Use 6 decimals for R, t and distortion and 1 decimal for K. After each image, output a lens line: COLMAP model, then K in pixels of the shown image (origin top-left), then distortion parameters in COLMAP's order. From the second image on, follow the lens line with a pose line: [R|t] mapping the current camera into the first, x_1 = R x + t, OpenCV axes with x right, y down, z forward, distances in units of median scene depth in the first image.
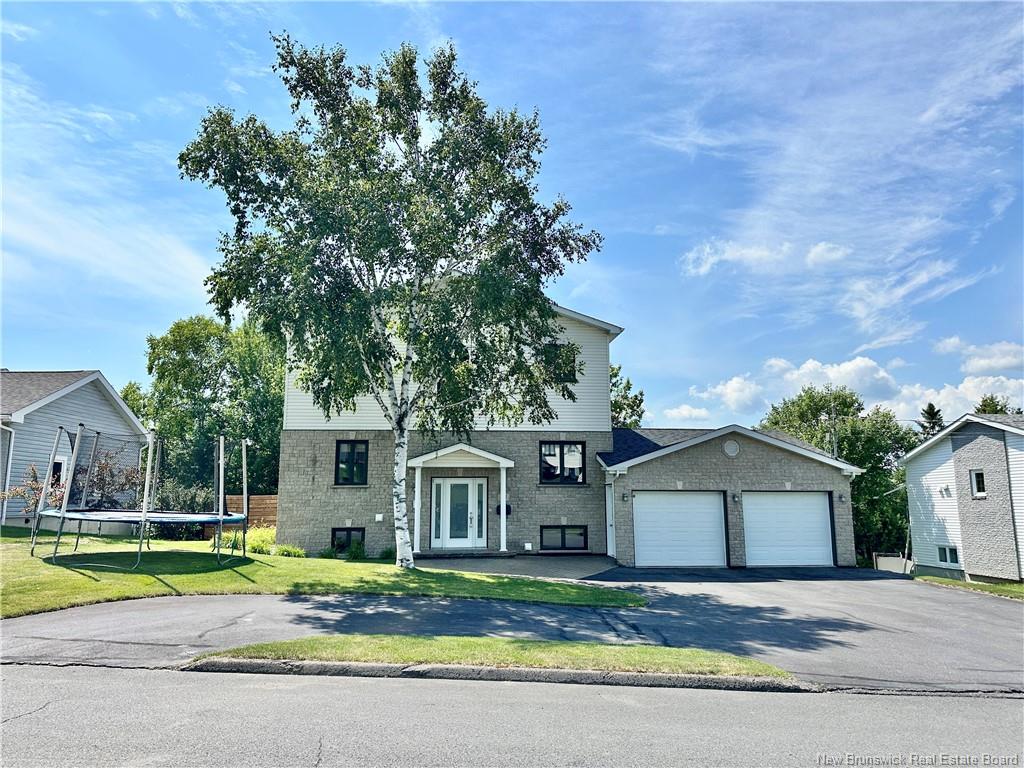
lens RADIAL K [[674.1, 0, 515.8], [0, 674.1, 374.0], [0, 0, 1]] dist [-0.001268, -0.013784]
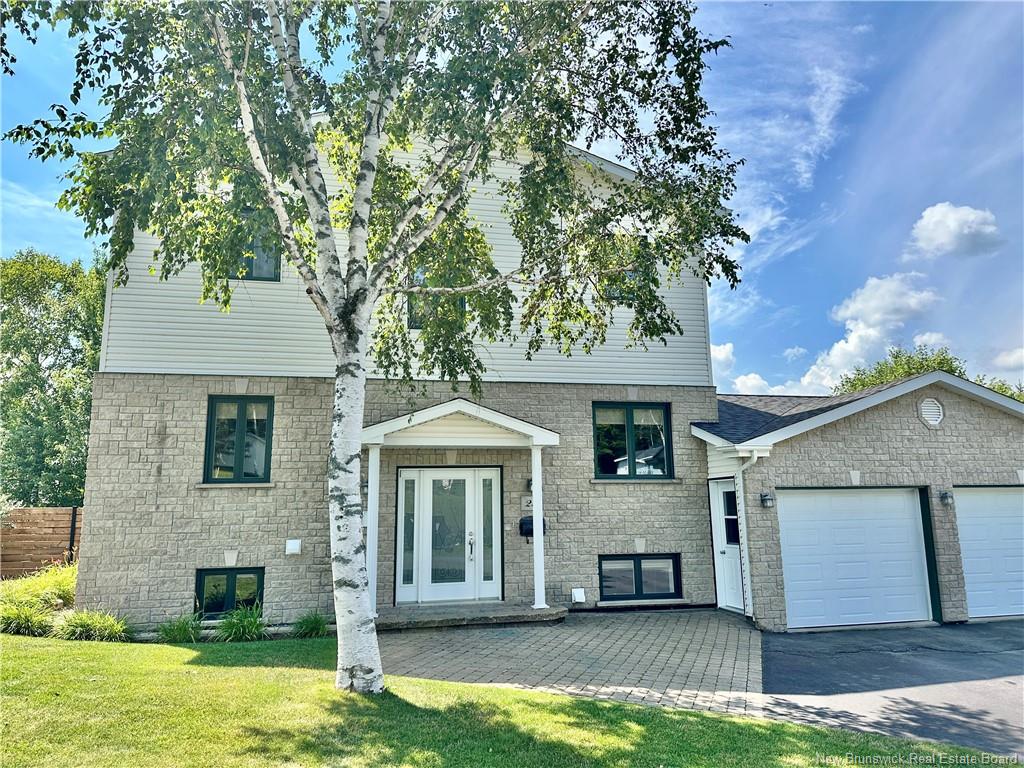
lens RADIAL K [[674.1, 0, 509.3], [0, 674.1, 379.5], [0, 0, 1]] dist [-0.001268, -0.013784]
pose [[0.994799, 0.006105, 0.101672, -0.093464], [-0.005100, 0.999936, -0.010135, 0.091482], [-0.101727, 0.009564, 0.994766, 0.476713]]
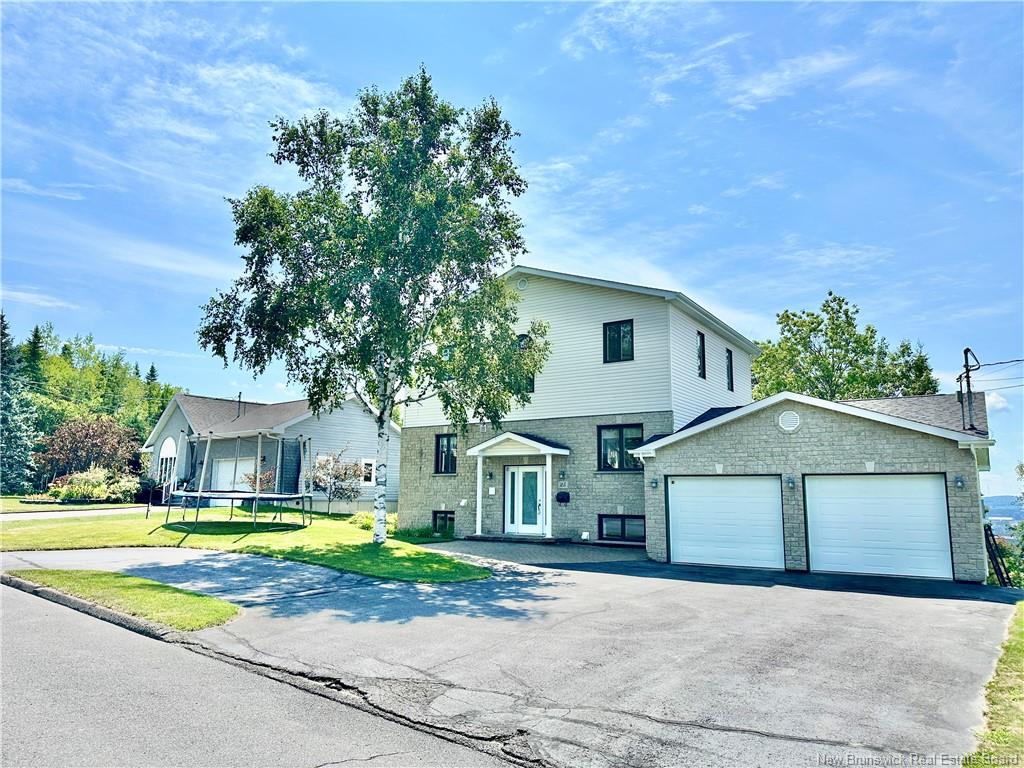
lens RADIAL K [[713.2, 0, 511.2], [0, 713.2, 391.9], [0, 0, 1]] dist [-0.036226, -0.004541]
pose [[0.768684, -0.085200, -0.633928, 0.606548], [0.096155, 0.995218, -0.017163, 0.060112], [0.632359, -0.047762, 0.773201, 0.157900]]
